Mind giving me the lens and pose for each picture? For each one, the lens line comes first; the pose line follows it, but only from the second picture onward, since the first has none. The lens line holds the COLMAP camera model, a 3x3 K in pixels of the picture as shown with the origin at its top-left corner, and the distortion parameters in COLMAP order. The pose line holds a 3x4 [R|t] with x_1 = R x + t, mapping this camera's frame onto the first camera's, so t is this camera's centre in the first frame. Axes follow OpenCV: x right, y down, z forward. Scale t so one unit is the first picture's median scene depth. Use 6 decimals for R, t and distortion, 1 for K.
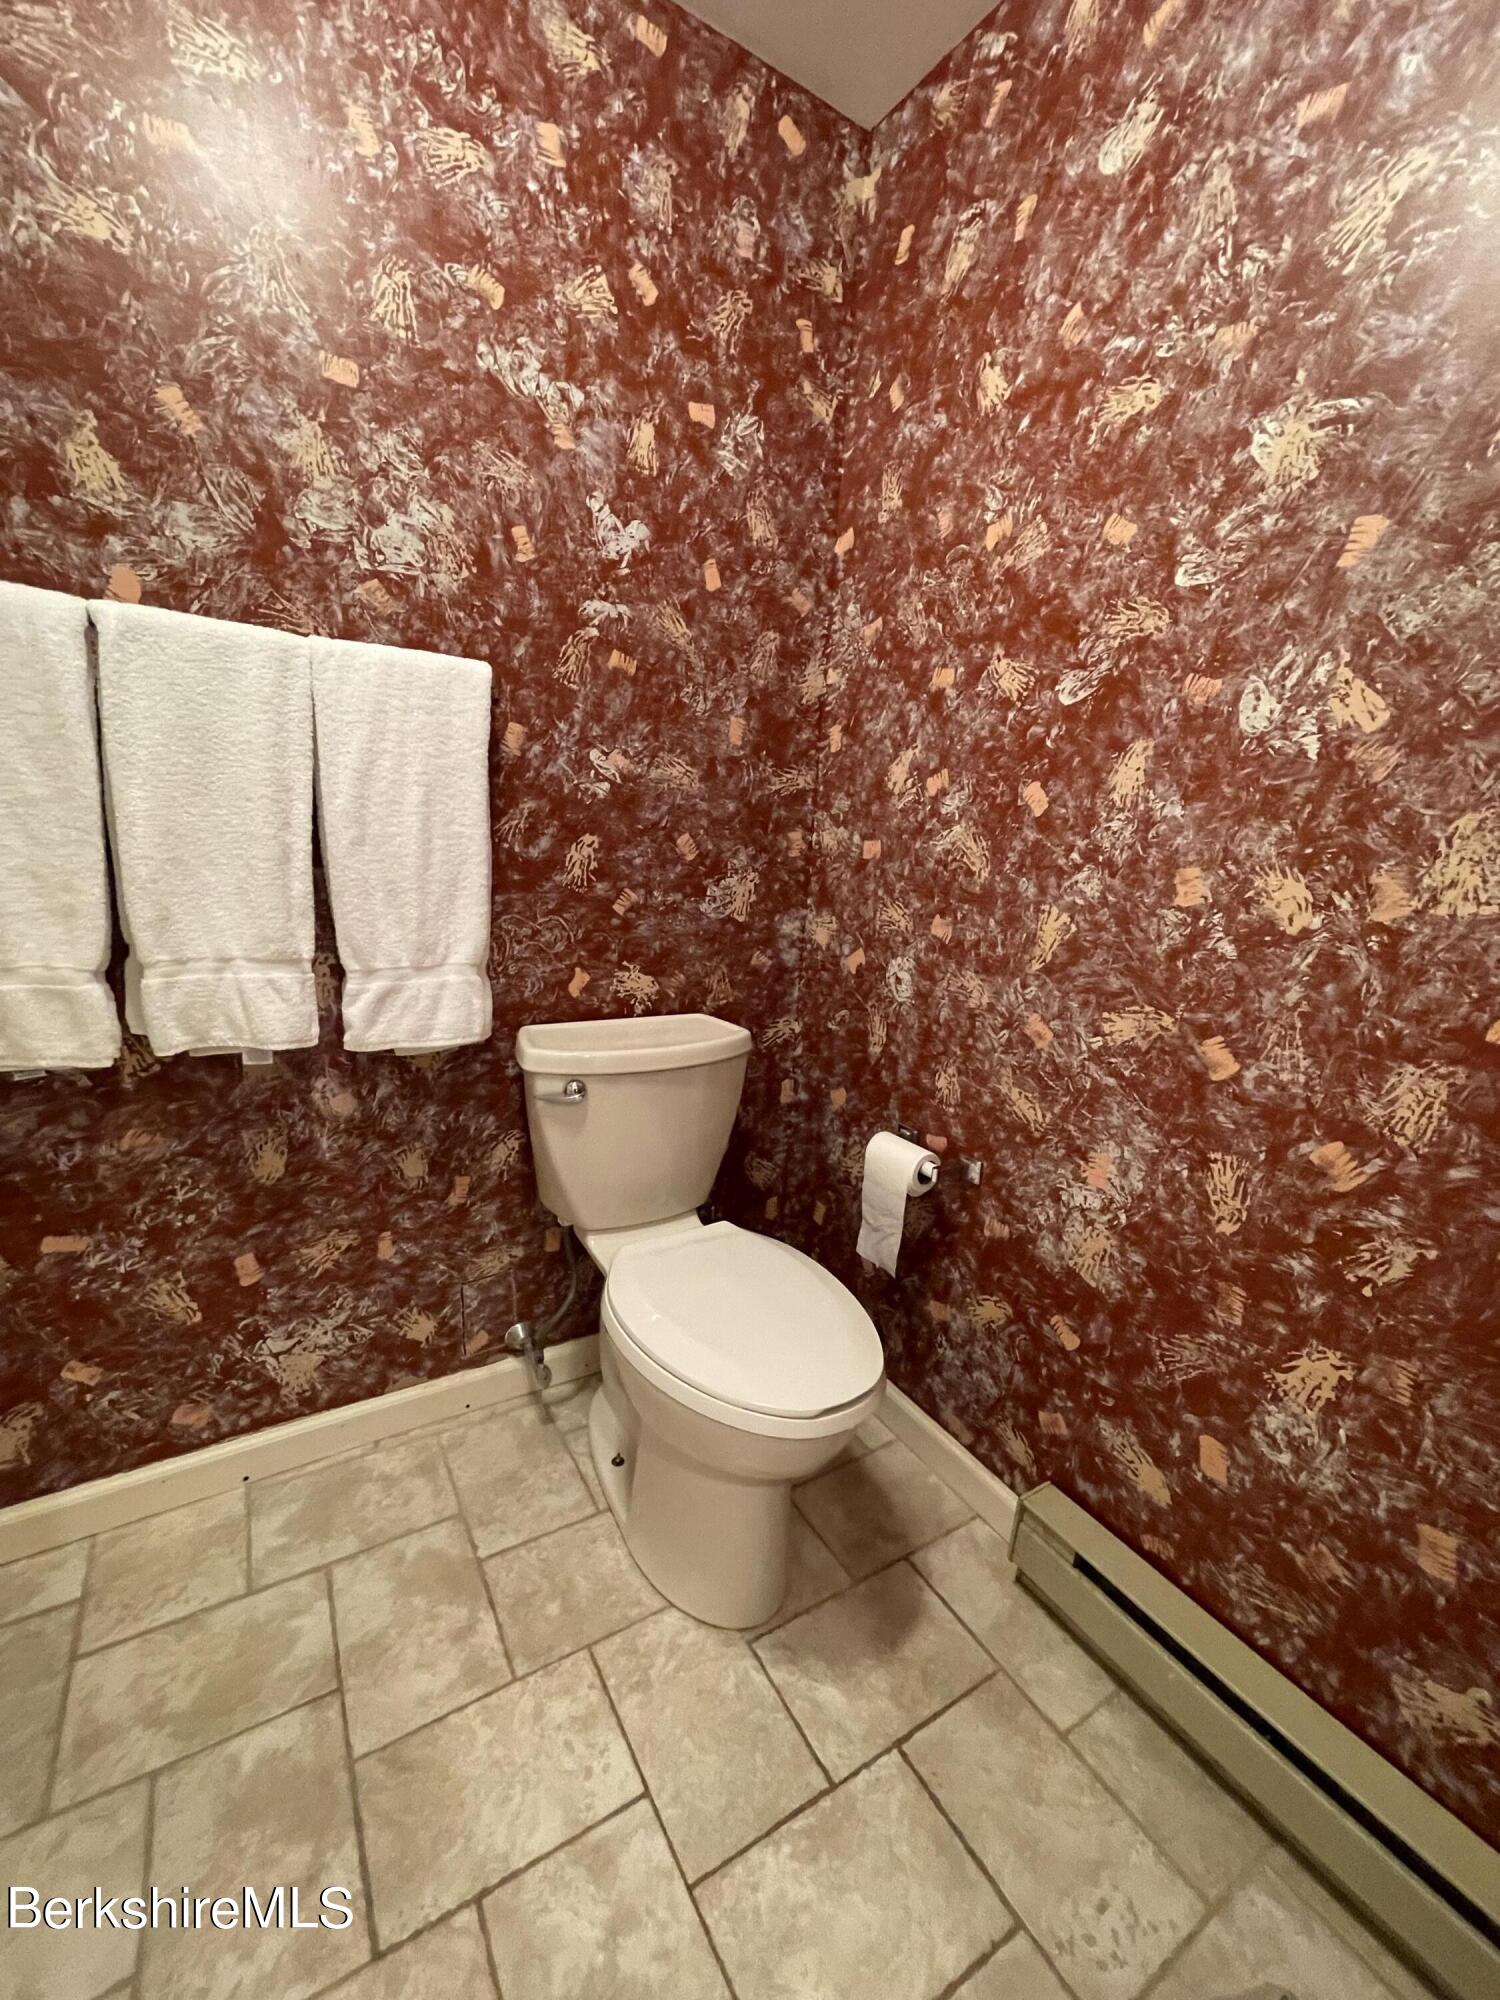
lens RADIAL K [[811.8, 0, 747.0], [0, 811.8, 997.5], [0, 0, 1]] dist [-0.001633, -0.000352]
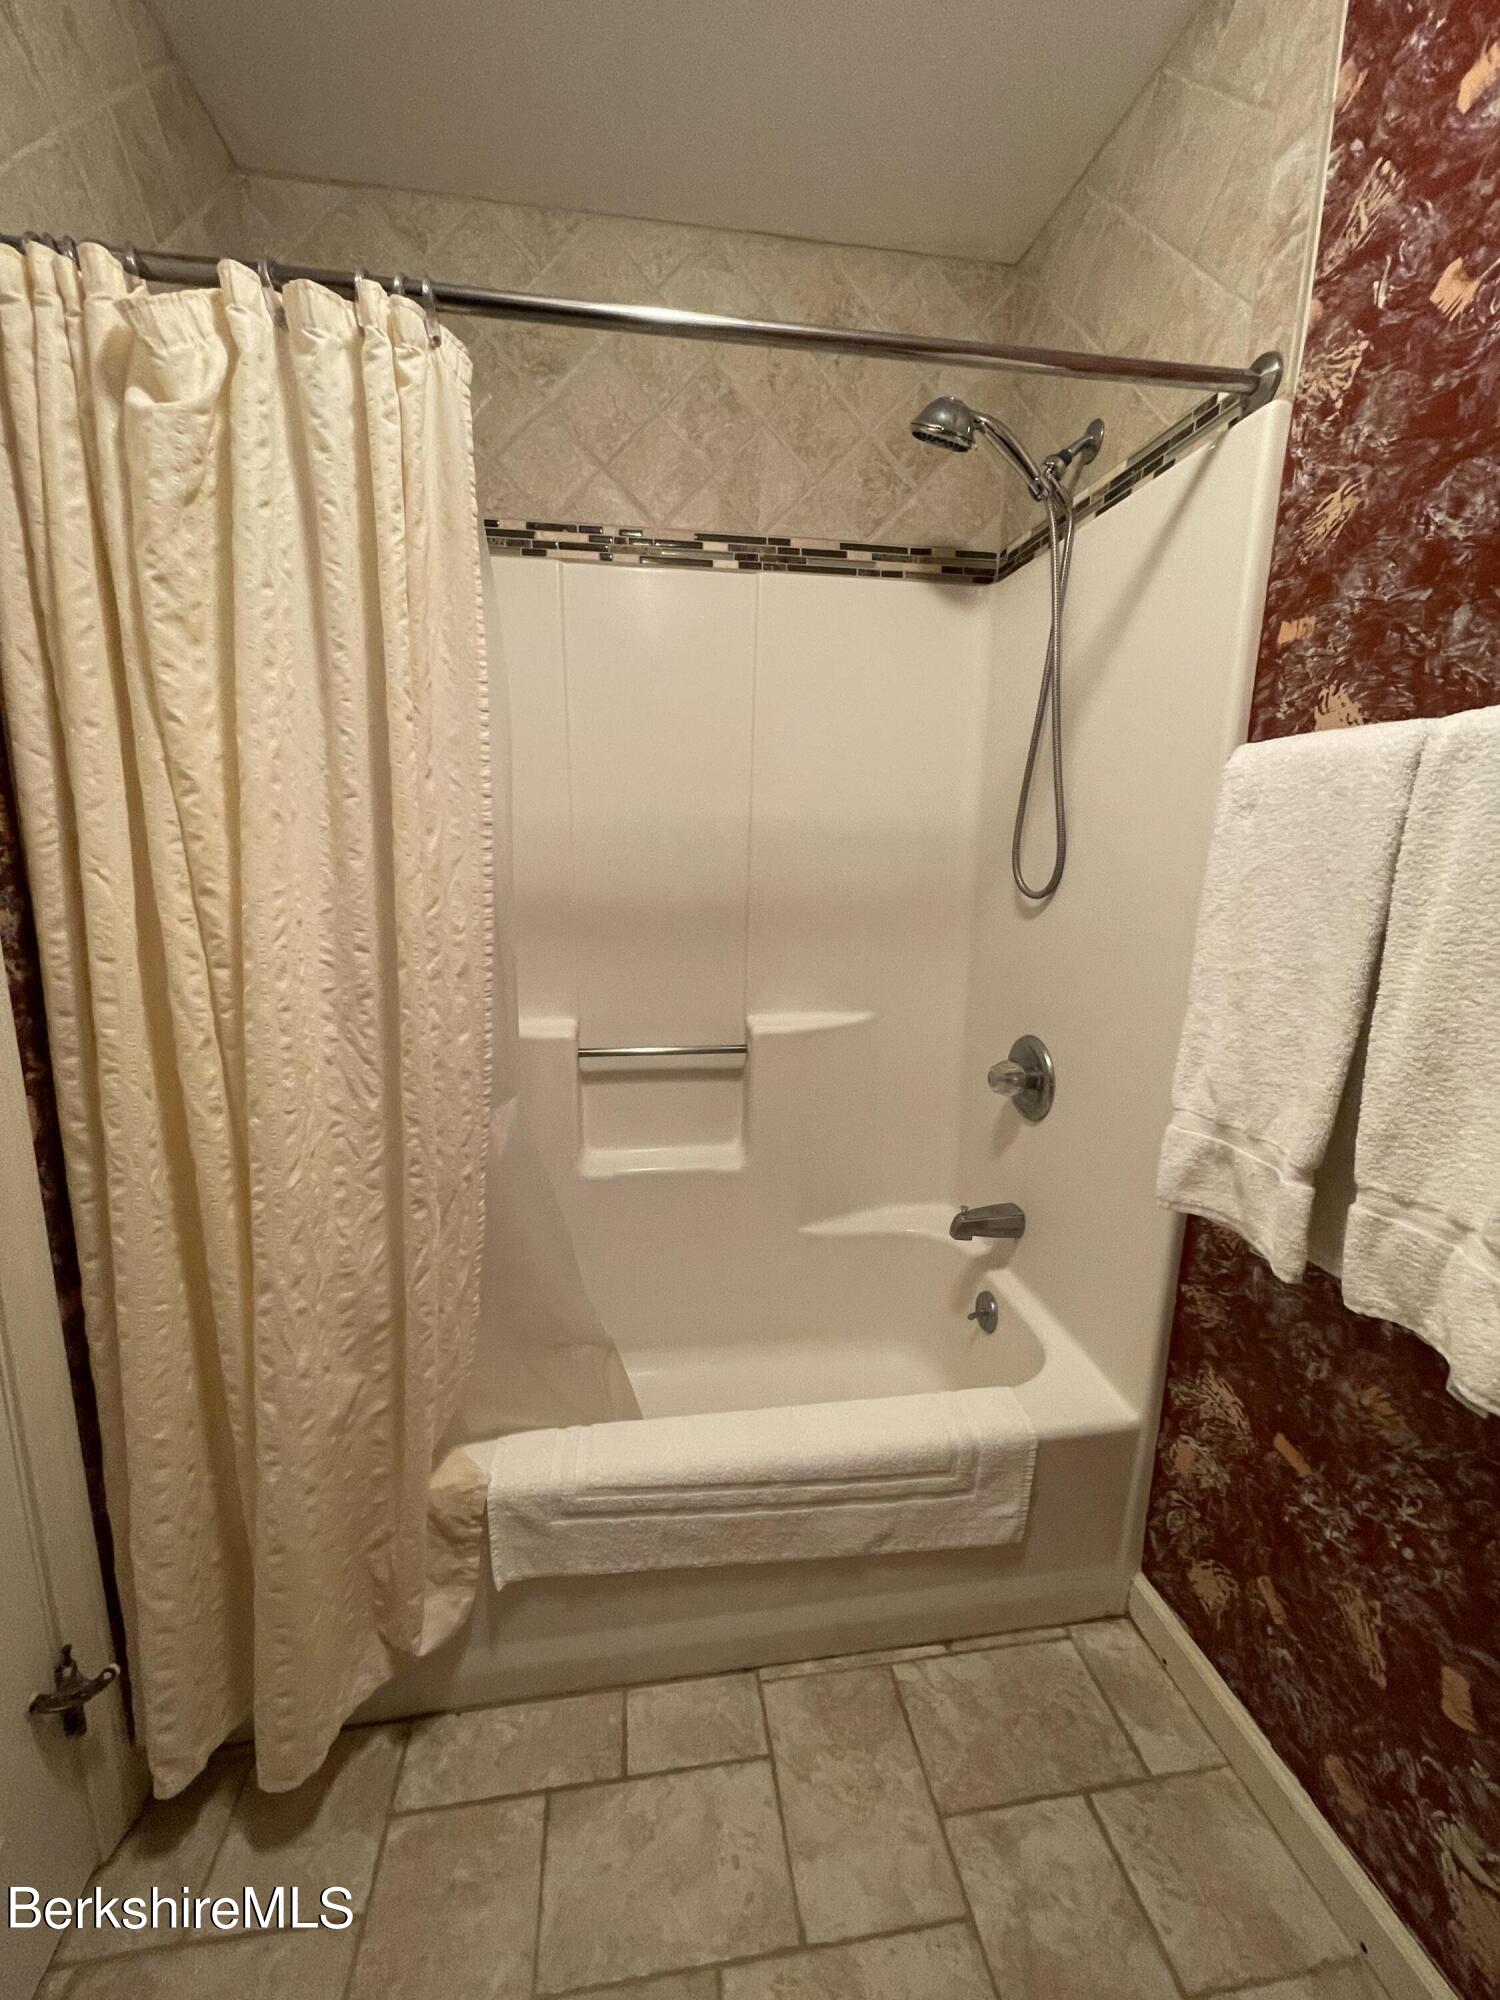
lens RADIAL K [[811.8, 0, 741.4], [0, 811.8, 996.1], [0, 0, 1]] dist [-0.001633, -0.000352]
pose [[-0.387600, 0.104567, -0.915878, 0.137696], [-0.229097, 0.951447, 0.205582, -0.213071], [0.892906, 0.289508, -0.344825, 0.640757]]
